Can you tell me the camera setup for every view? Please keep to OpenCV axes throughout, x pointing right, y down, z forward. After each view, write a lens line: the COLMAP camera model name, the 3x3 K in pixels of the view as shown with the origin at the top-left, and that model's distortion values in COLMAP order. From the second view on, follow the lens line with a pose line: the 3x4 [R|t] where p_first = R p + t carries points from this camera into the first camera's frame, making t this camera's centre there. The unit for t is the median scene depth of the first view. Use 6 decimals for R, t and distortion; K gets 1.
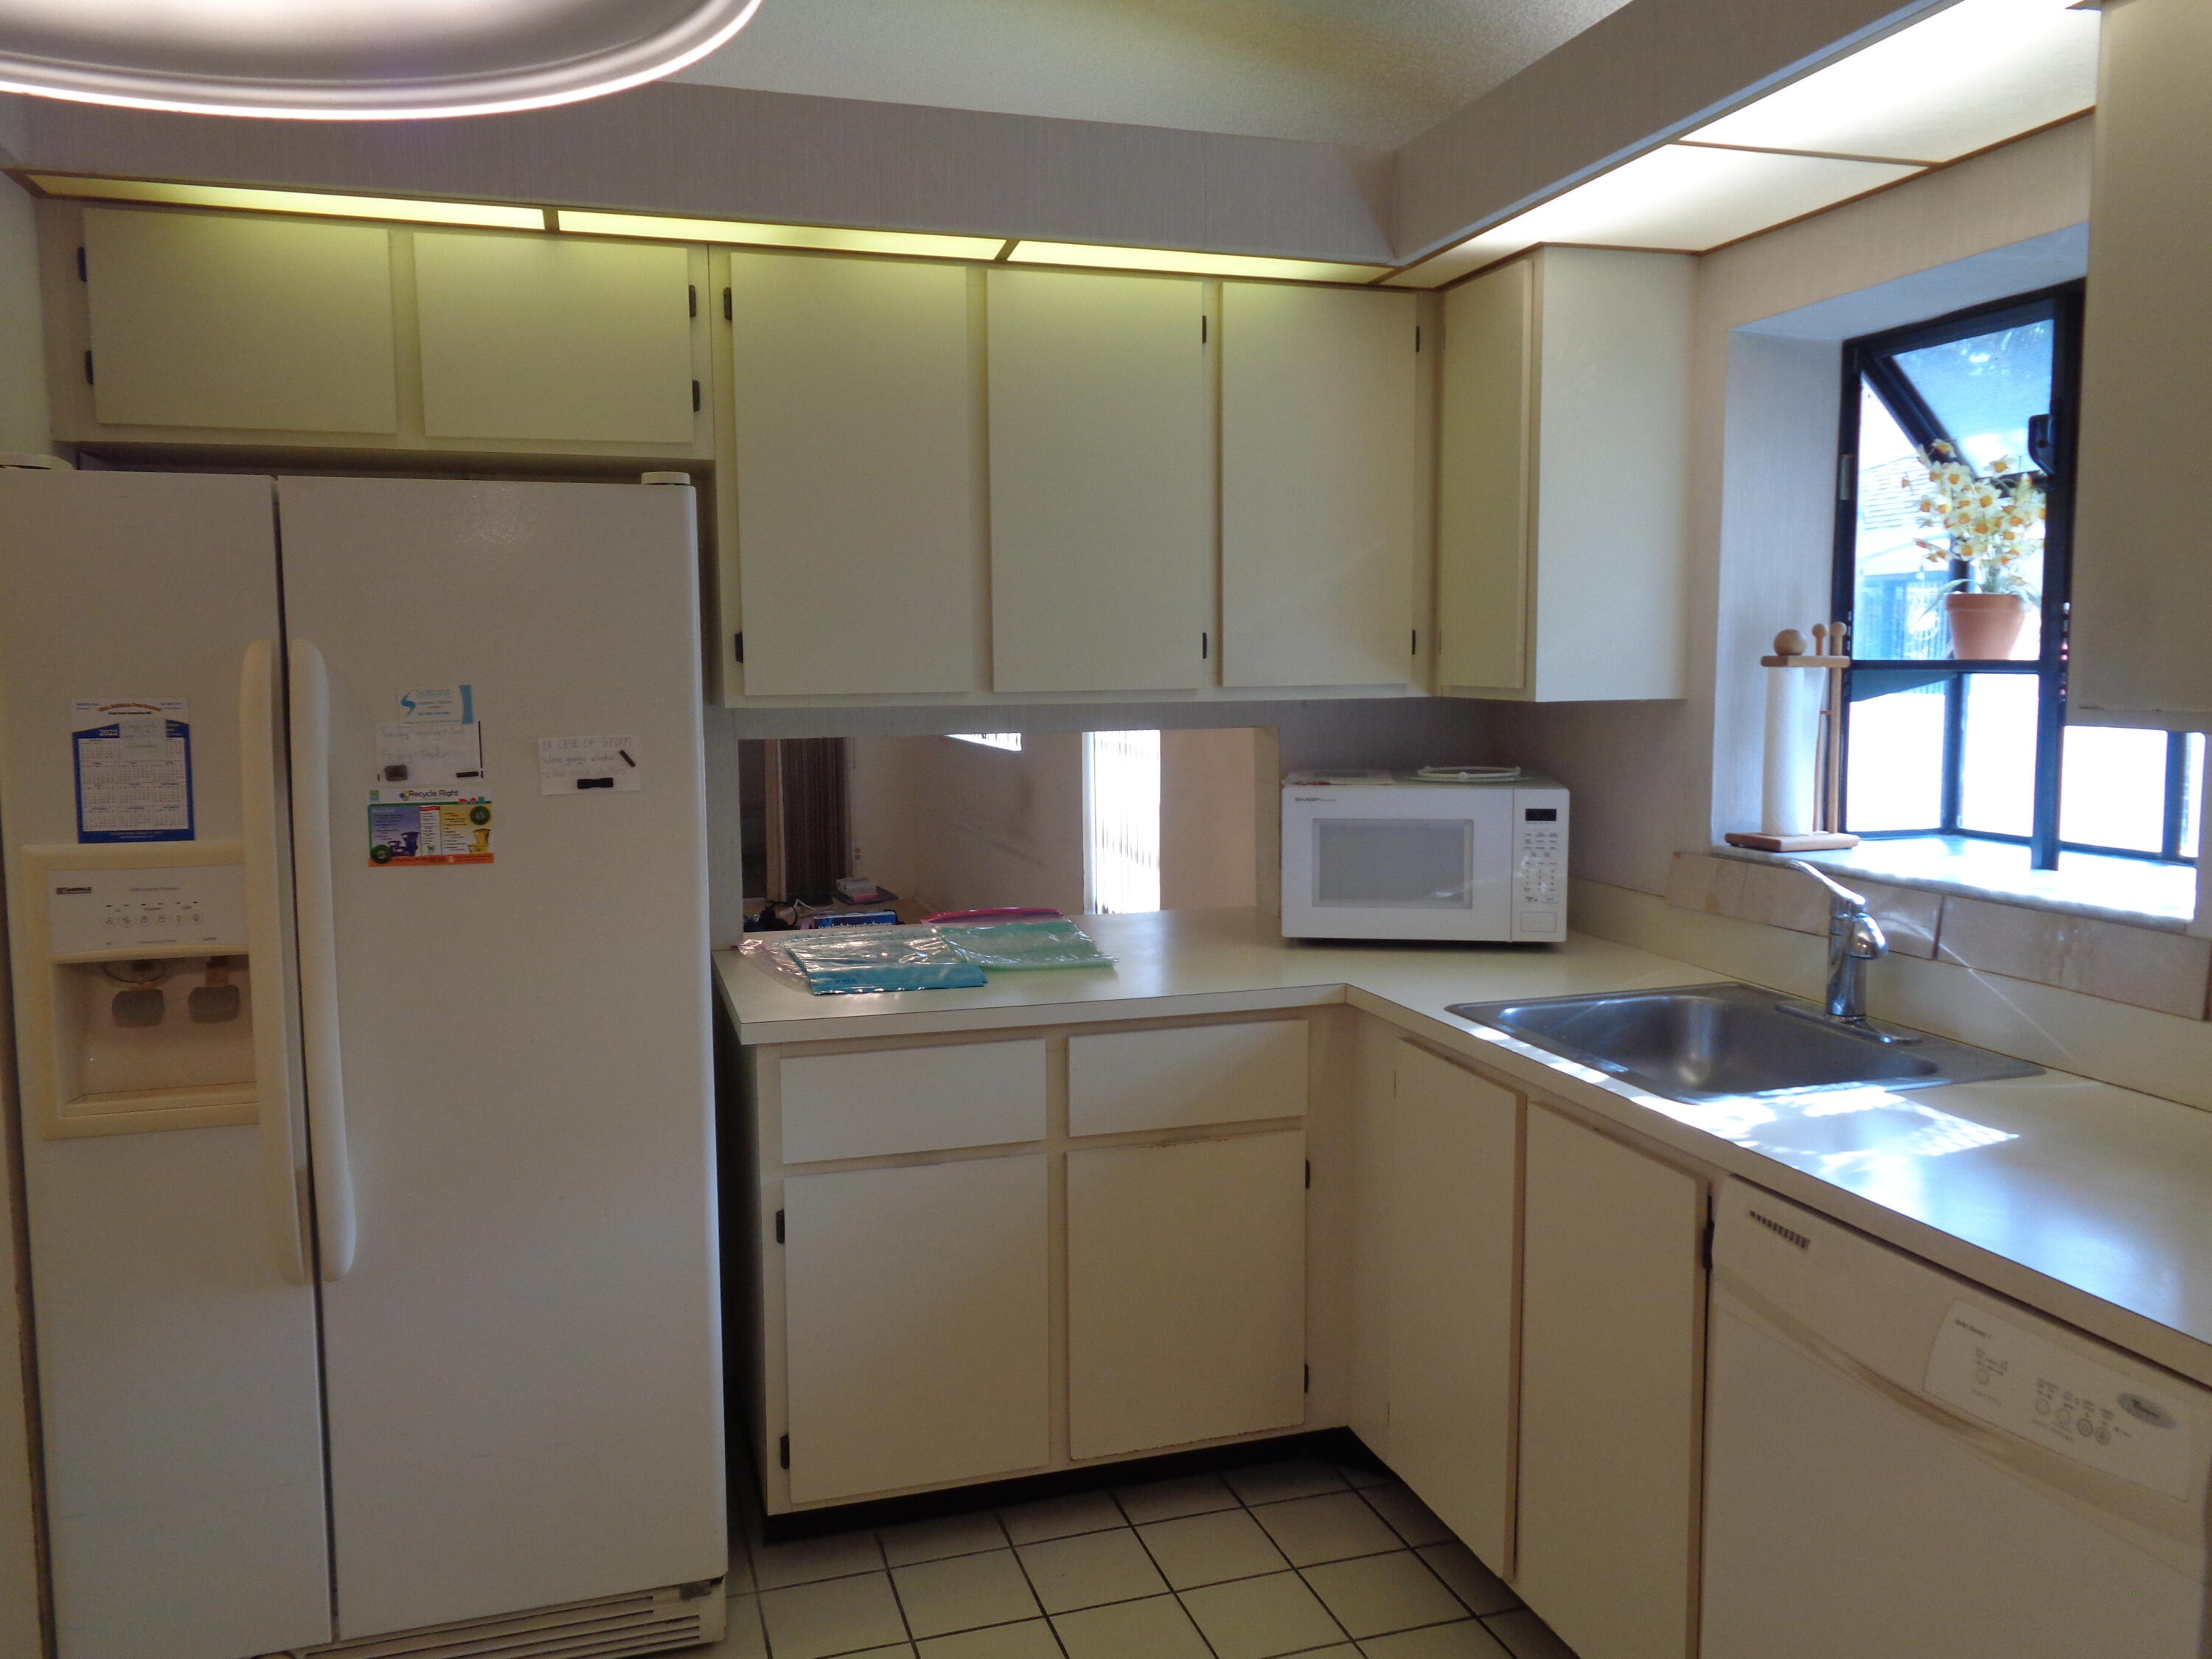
lens RADIAL K [[1669.6, 0, 1115.2], [0, 1669.6, 834.4], [0, 0, 1]] dist [-0.007506, 0.005618]
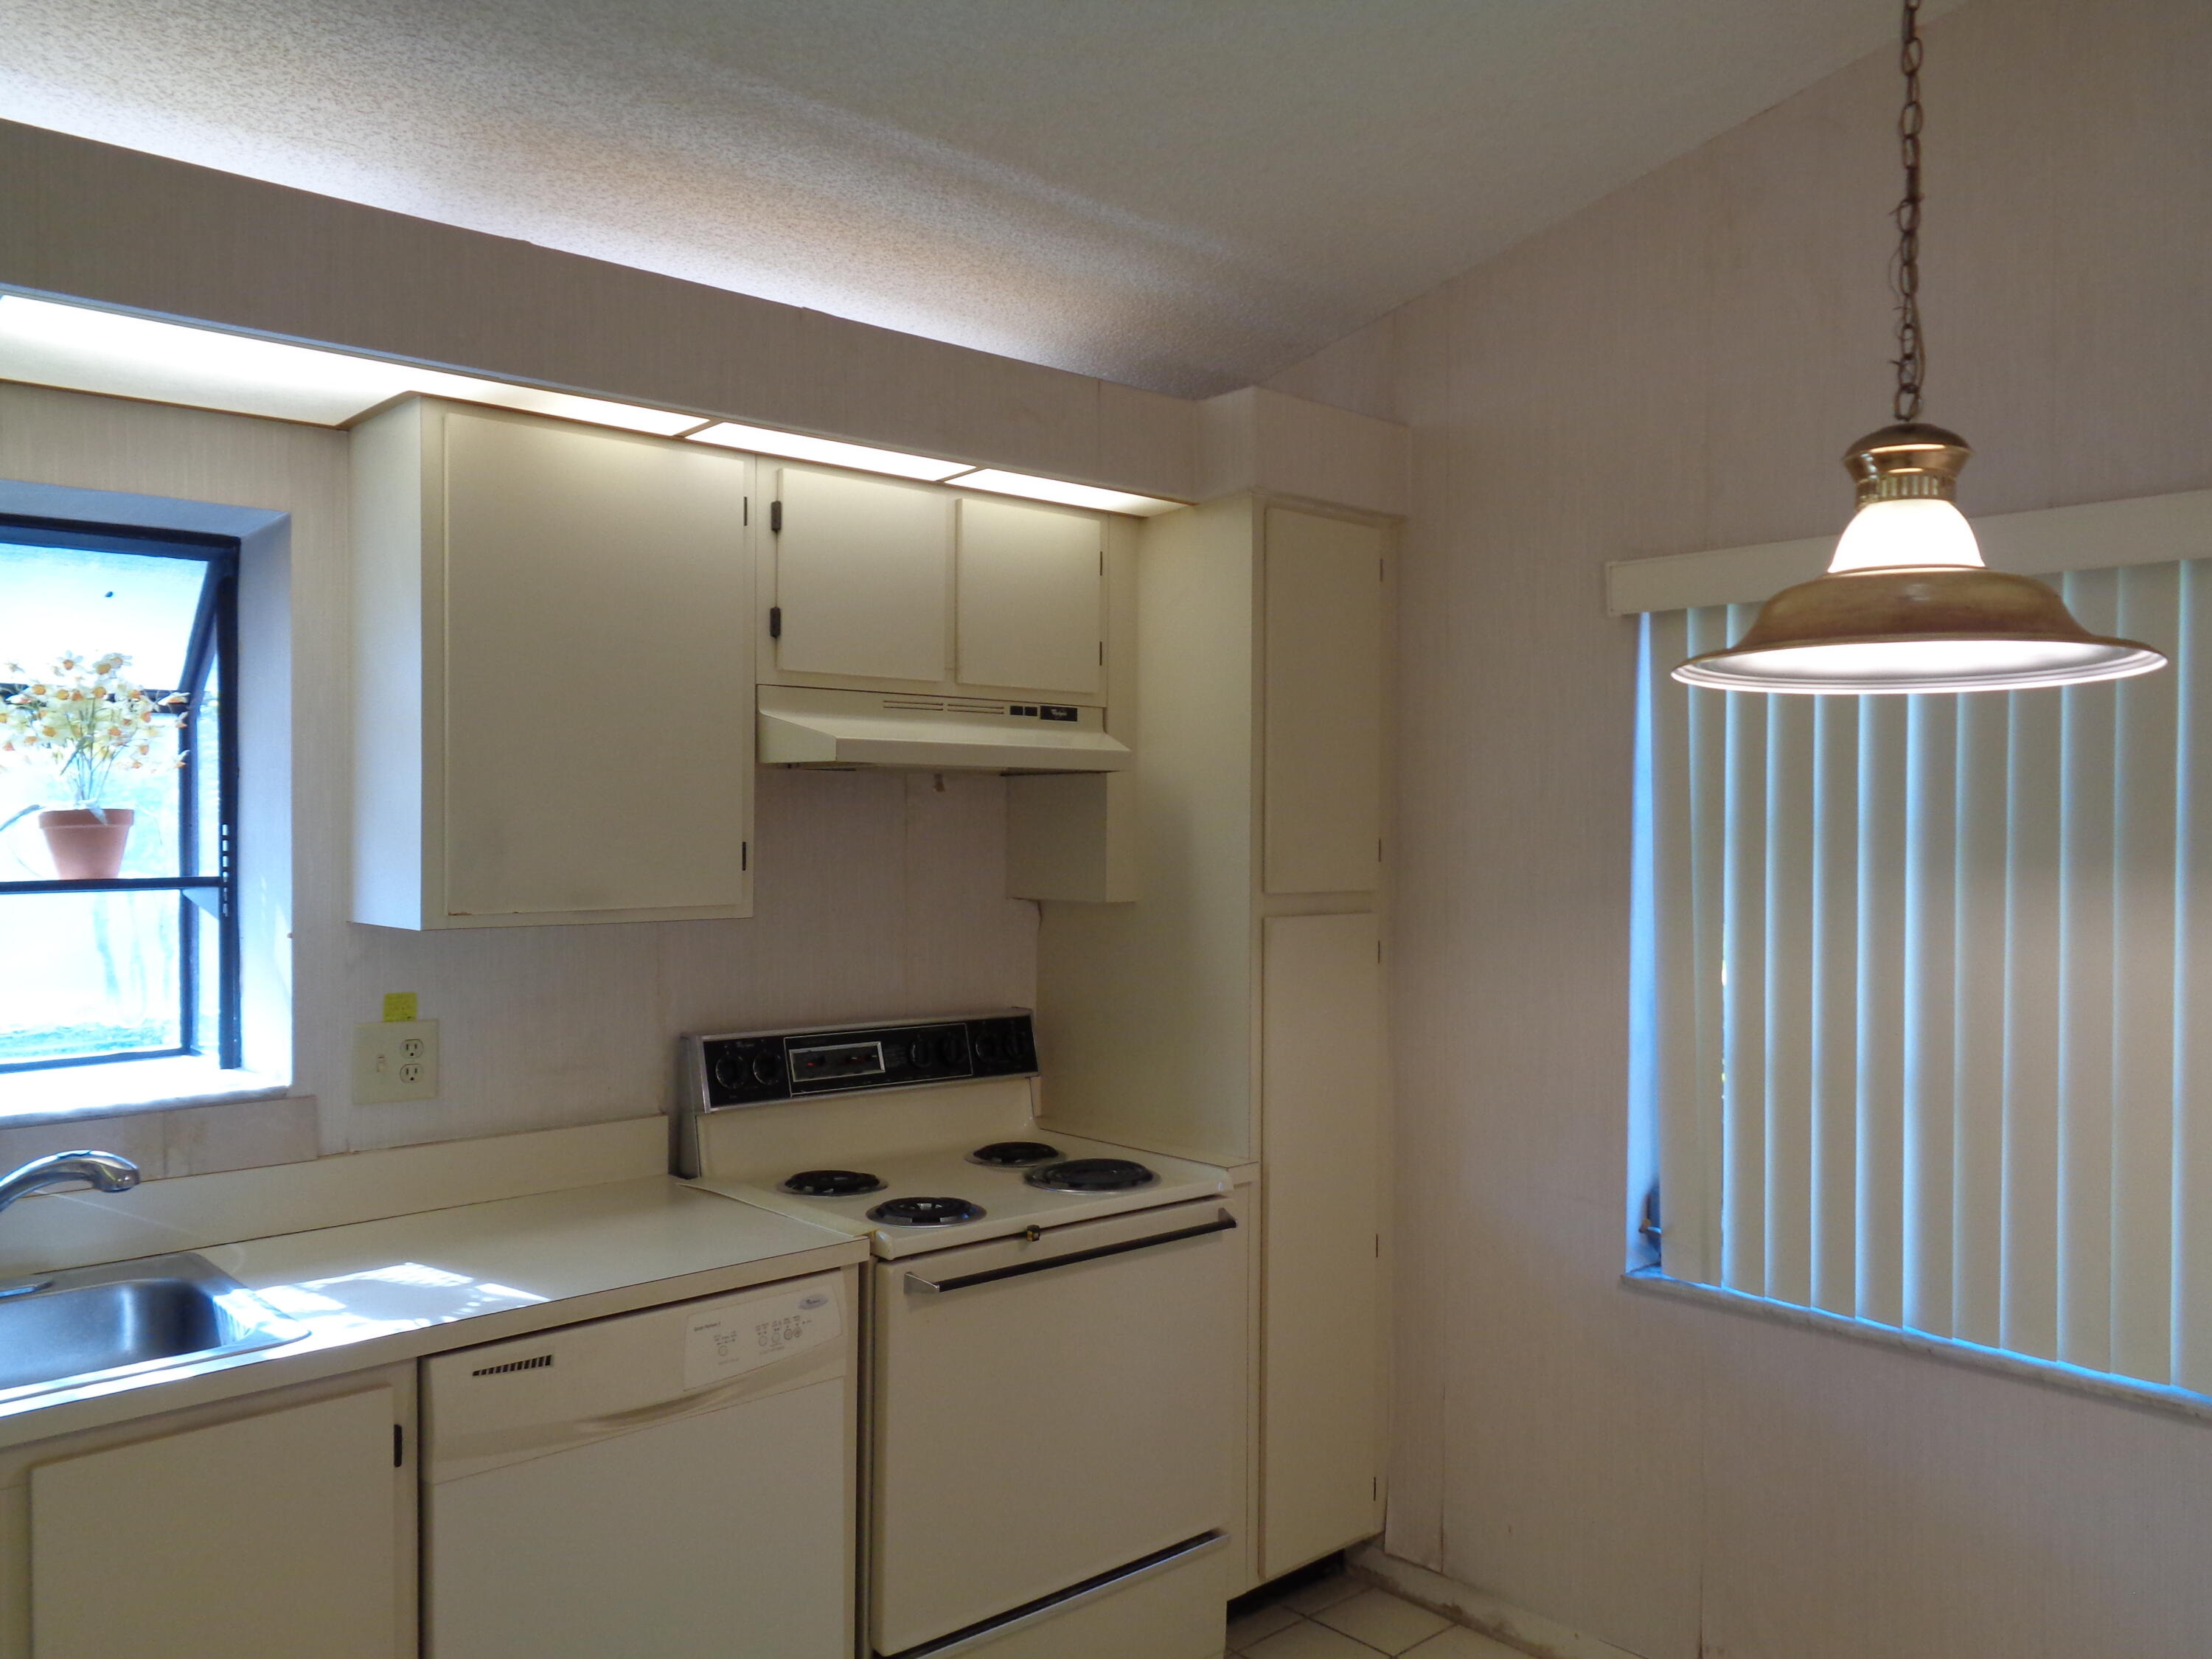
lens RADIAL K [[1669.6, 0, 1115.2], [0, 1669.6, 834.4], [0, 0, 1]] dist [-0.007506, 0.005618]
pose [[-0.409302, -0.000938, 0.912399, -0.998932], [0.108482, 0.992856, 0.049686, -0.173579], [-0.905927, 0.119316, -0.406276, 1.240554]]
